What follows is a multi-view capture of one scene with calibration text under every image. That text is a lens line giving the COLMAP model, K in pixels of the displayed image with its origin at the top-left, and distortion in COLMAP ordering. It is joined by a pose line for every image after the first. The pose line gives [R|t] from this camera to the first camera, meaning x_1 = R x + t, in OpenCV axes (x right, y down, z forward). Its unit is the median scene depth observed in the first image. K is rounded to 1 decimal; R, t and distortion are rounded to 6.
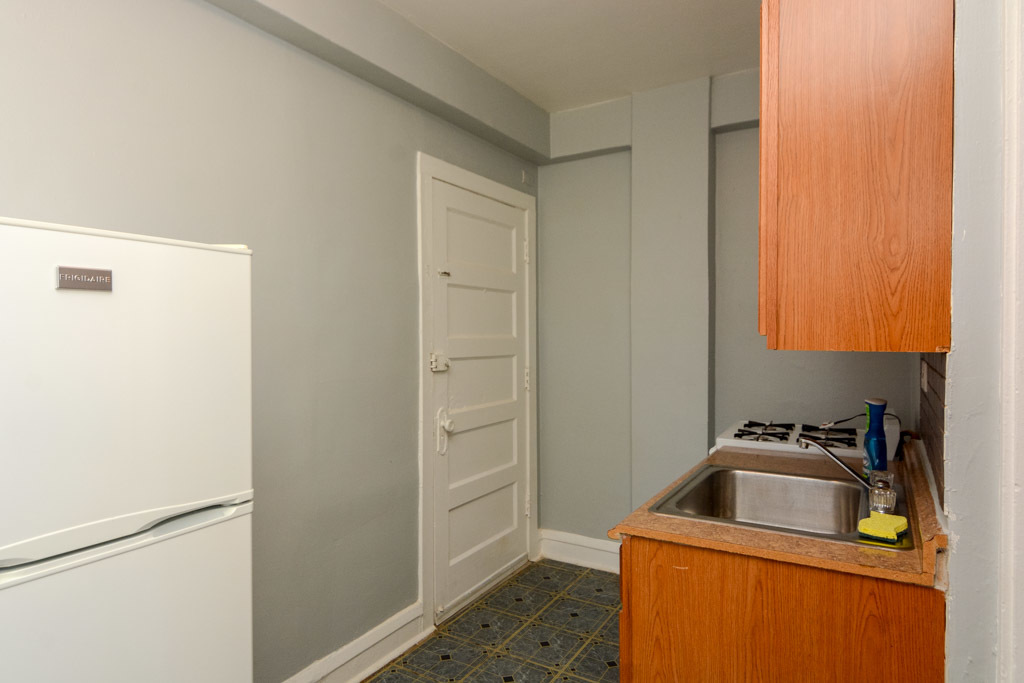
lens RADIAL K [[576.9, 0, 536.7], [0, 576.9, 334.3], [0, 0, 1]] dist [0.029473, -0.020825]
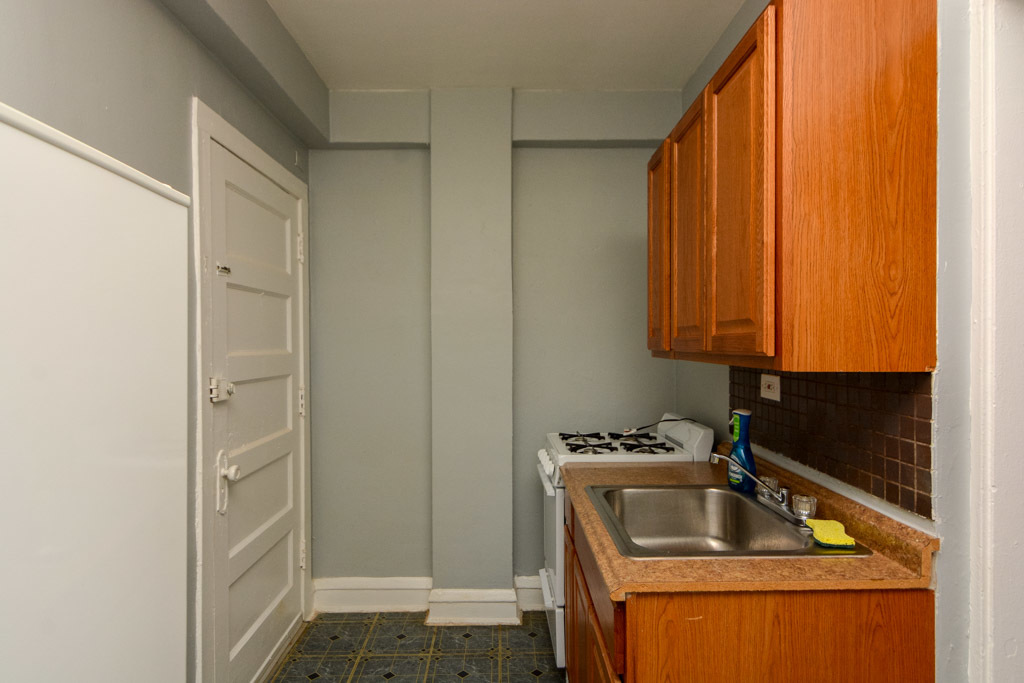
lens RADIAL K [[561.4, 0, 512.0], [0, 561.4, 341.5], [0, 0, 1]] dist [0.023360, -0.015117]
pose [[0.864718, 0.000143, 0.502257, -0.419416], [0.001629, 0.999994, -0.003091, -0.019179], [-0.502254, 0.003491, 0.864713, 0.383313]]
